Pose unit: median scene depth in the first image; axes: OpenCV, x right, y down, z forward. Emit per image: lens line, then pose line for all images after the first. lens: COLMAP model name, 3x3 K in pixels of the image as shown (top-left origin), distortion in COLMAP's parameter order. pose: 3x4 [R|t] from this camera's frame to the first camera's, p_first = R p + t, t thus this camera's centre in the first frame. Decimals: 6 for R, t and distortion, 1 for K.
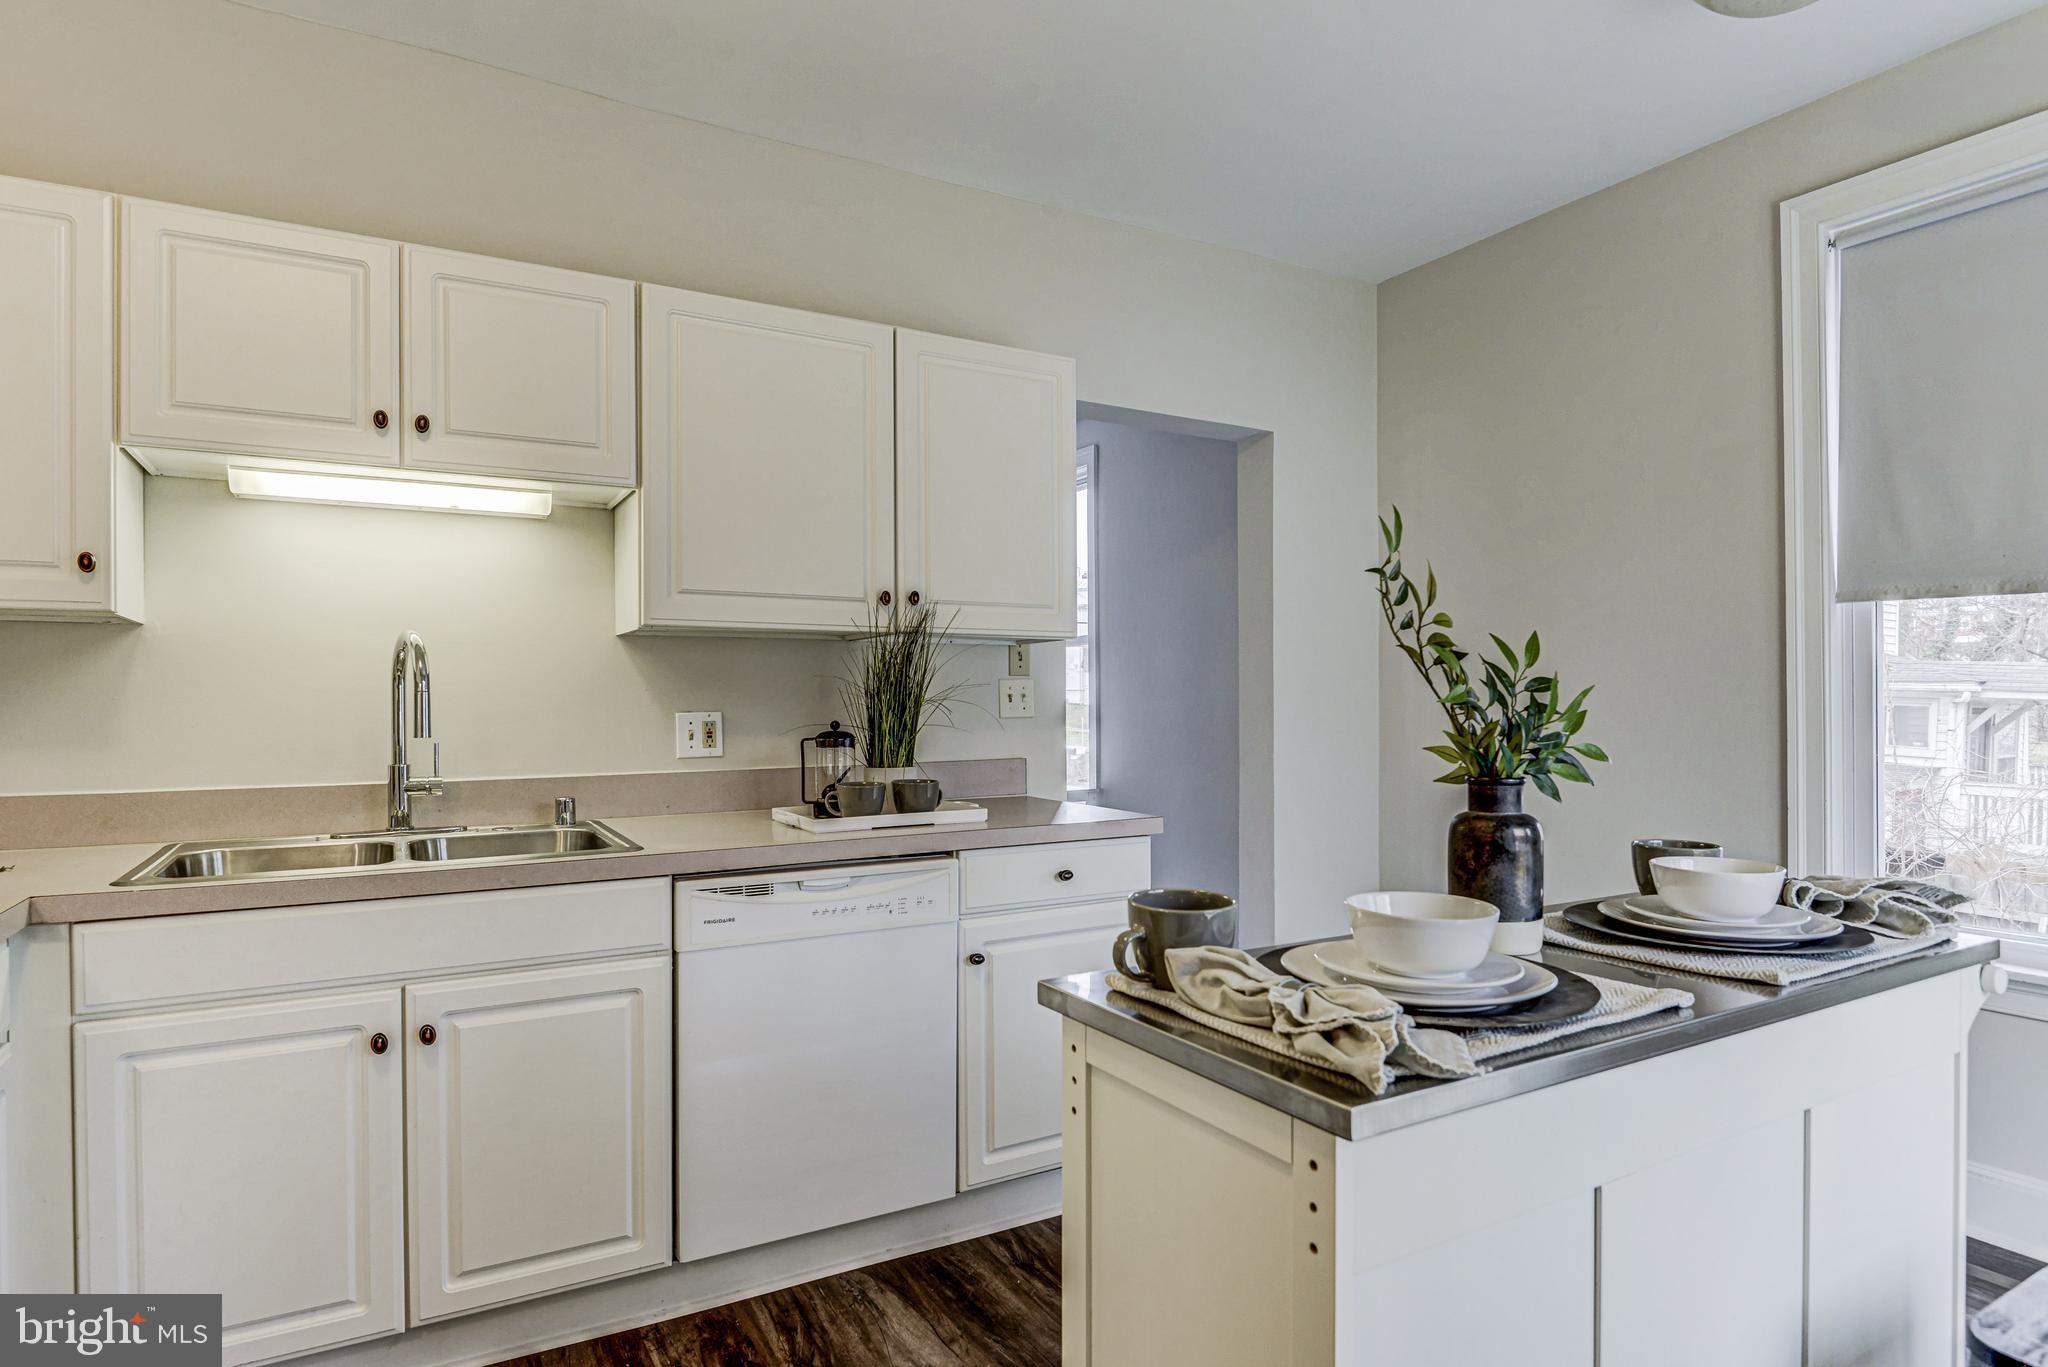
lens RADIAL K [[1096.8, 0, 997.1], [0, 1096.8, 707.0], [0, 0, 1]] dist [0.002086, -0.014353]
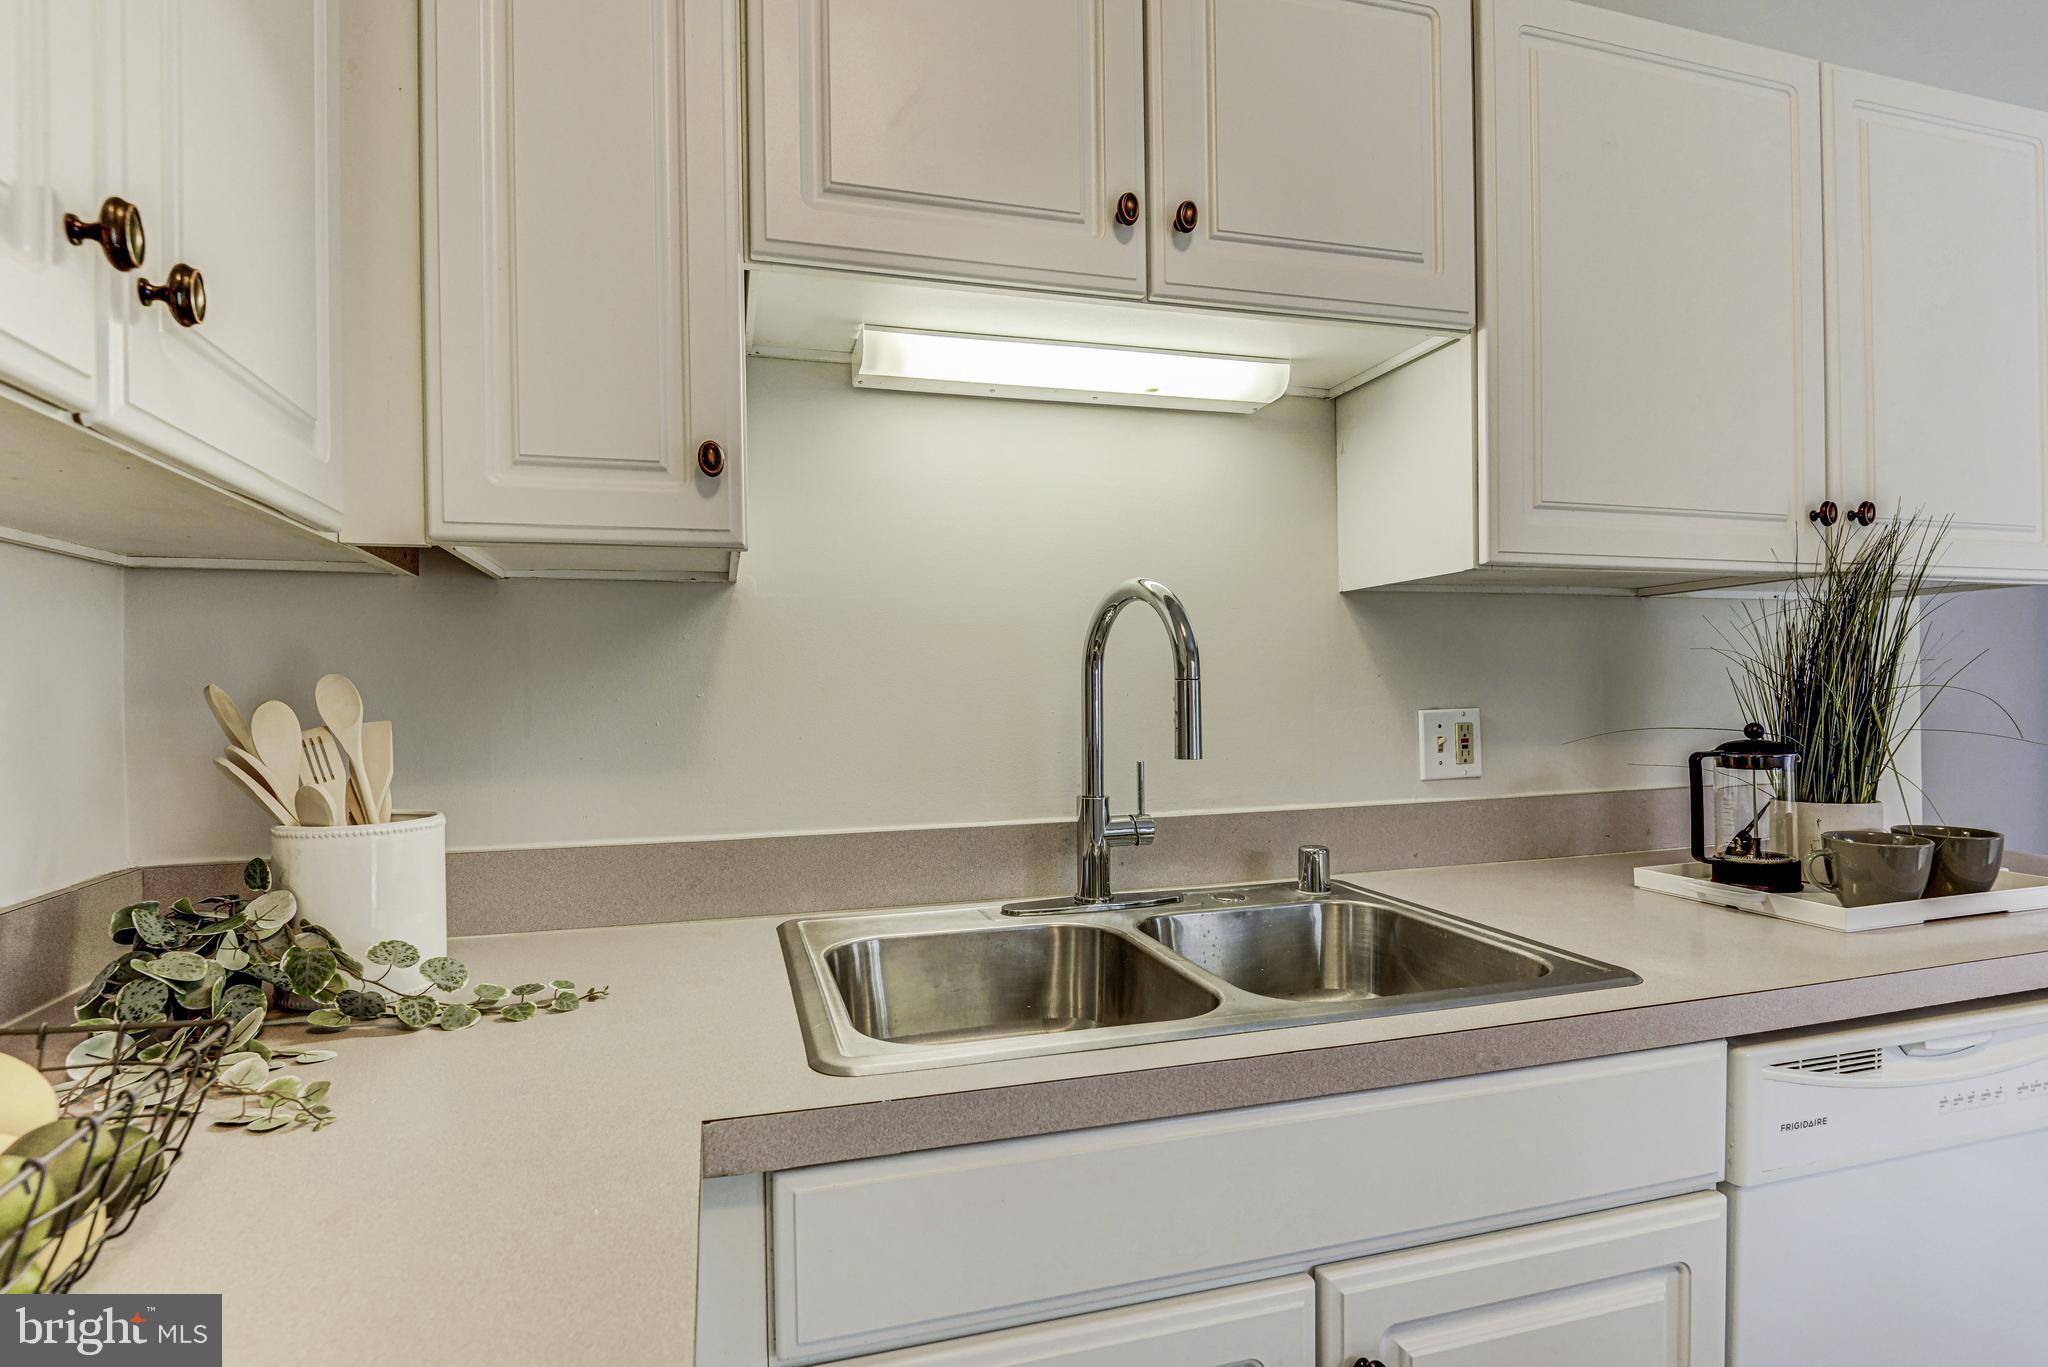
lens RADIAL K [[1015.1, 0, 1009.8], [0, 1015.1, 704.3], [0, 0, 1]] dist [-0.012366, -0.001249]
pose [[0.971776, -0.006816, -0.235808, -0.409794], [0.008619, 0.999941, 0.006616, -0.004505], [0.235749, -0.008461, 0.971777, 0.380832]]
